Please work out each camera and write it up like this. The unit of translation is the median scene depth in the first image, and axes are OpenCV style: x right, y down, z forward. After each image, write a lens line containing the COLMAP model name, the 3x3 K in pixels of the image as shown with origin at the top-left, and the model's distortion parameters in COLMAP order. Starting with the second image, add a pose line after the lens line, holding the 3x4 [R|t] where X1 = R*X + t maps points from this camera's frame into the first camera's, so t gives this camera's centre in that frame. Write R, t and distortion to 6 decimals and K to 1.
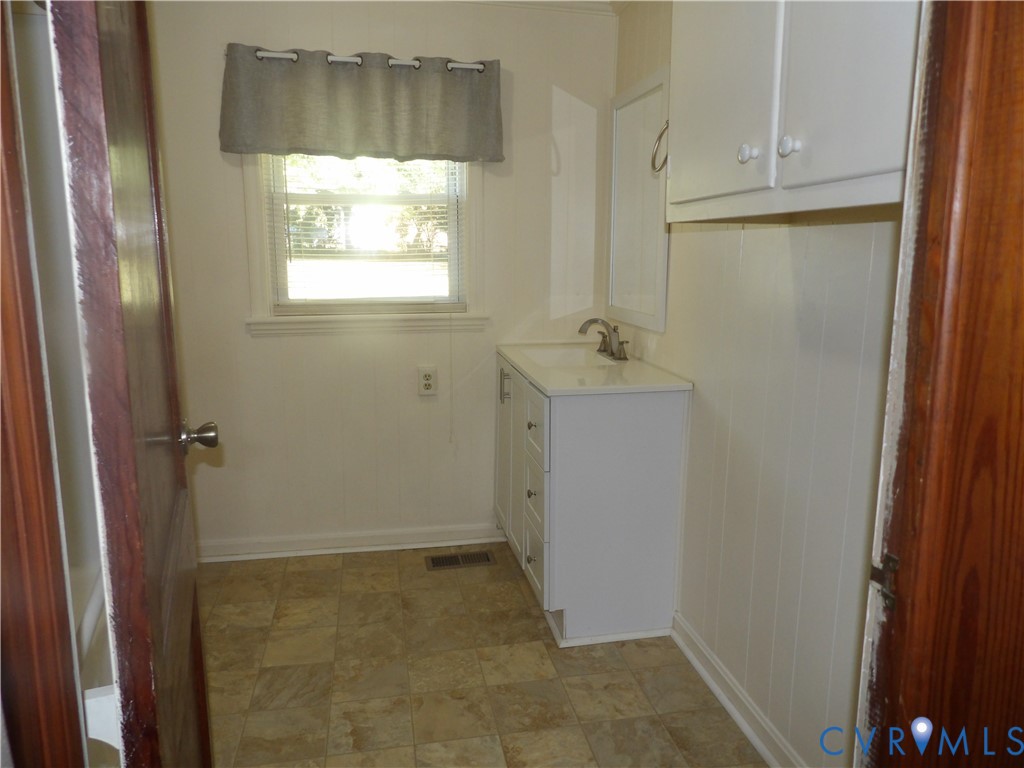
lens RADIAL K [[726.8, 0, 516.2], [0, 726.8, 379.2], [0, 0, 1]] dist [-0.043698, 0.052313]
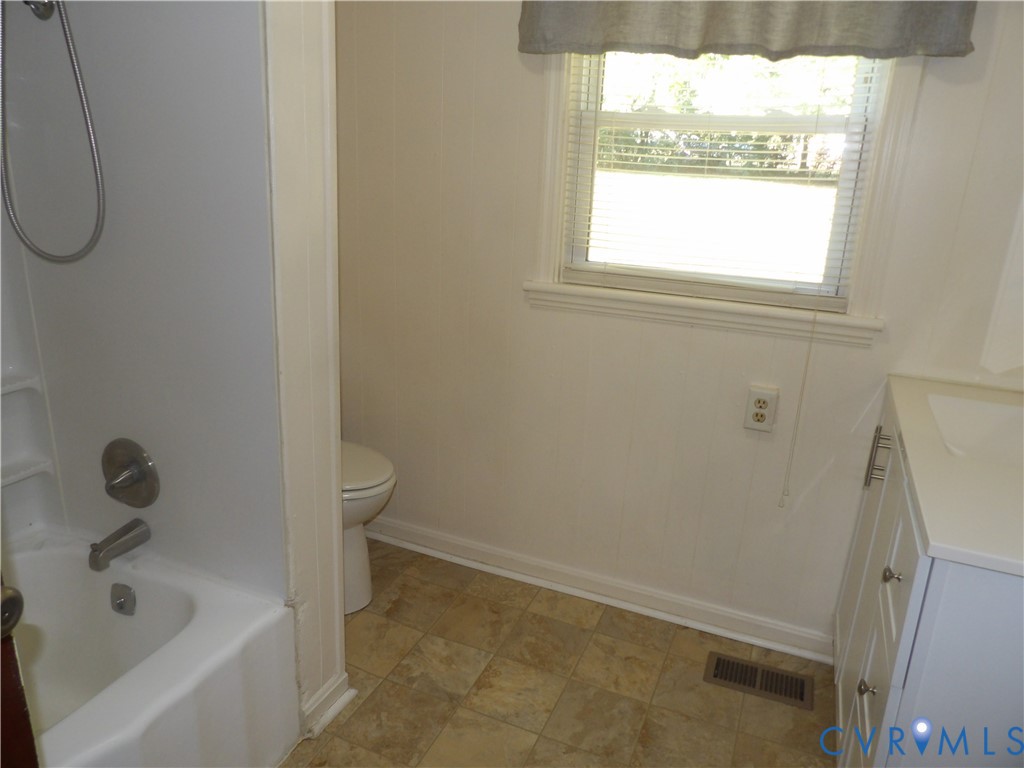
lens RADIAL K [[726.8, 0, 516.2], [0, 726.8, 379.2], [0, 0, 1]] dist [-0.043698, 0.052313]
pose [[0.827386, 0.198843, -0.525256, 0.035313], [-0.140778, 0.978798, 0.148782, -0.096849], [0.543704, -0.049156, 0.837836, 0.358123]]
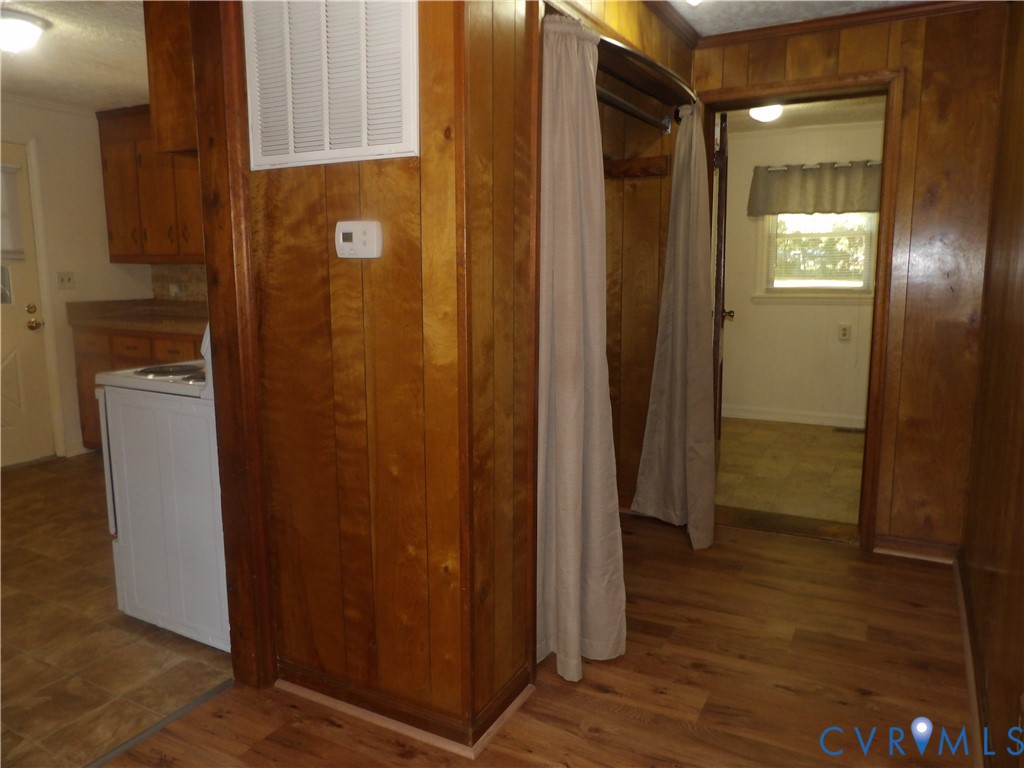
lens RADIAL K [[729.2, 0, 524.2], [0, 729.2, 379.2], [0, 0, 1]] dist [-0.036382, 0.042143]
pose [[0.777912, 0.082963, -0.622873, 0.431189], [-0.102752, 0.994698, 0.004159, 0.212570], [0.619916, 0.060766, 0.782312, -1.005403]]
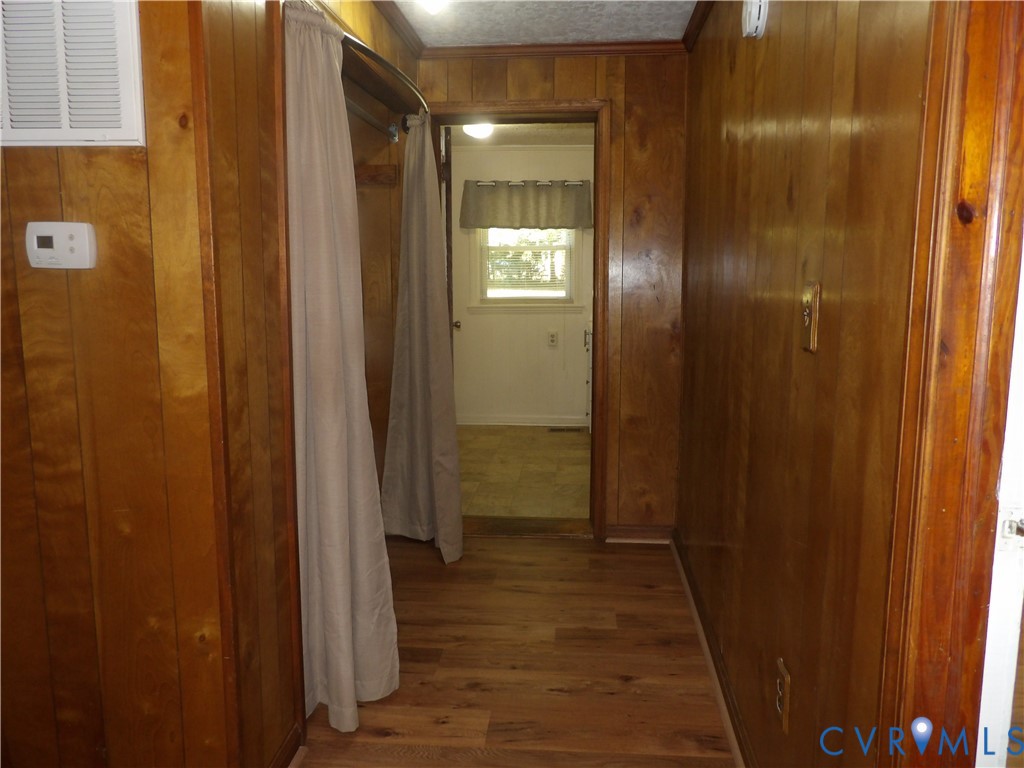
lens RADIAL K [[726.8, 0, 516.2], [0, 726.8, 379.2], [0, 0, 1]] dist [-0.043698, 0.052313]
pose [[0.960998, 0.030802, -0.274833, 0.355384], [-0.042704, 0.998387, -0.037427, 0.206747], [0.273237, 0.047704, 0.960763, -0.995888]]
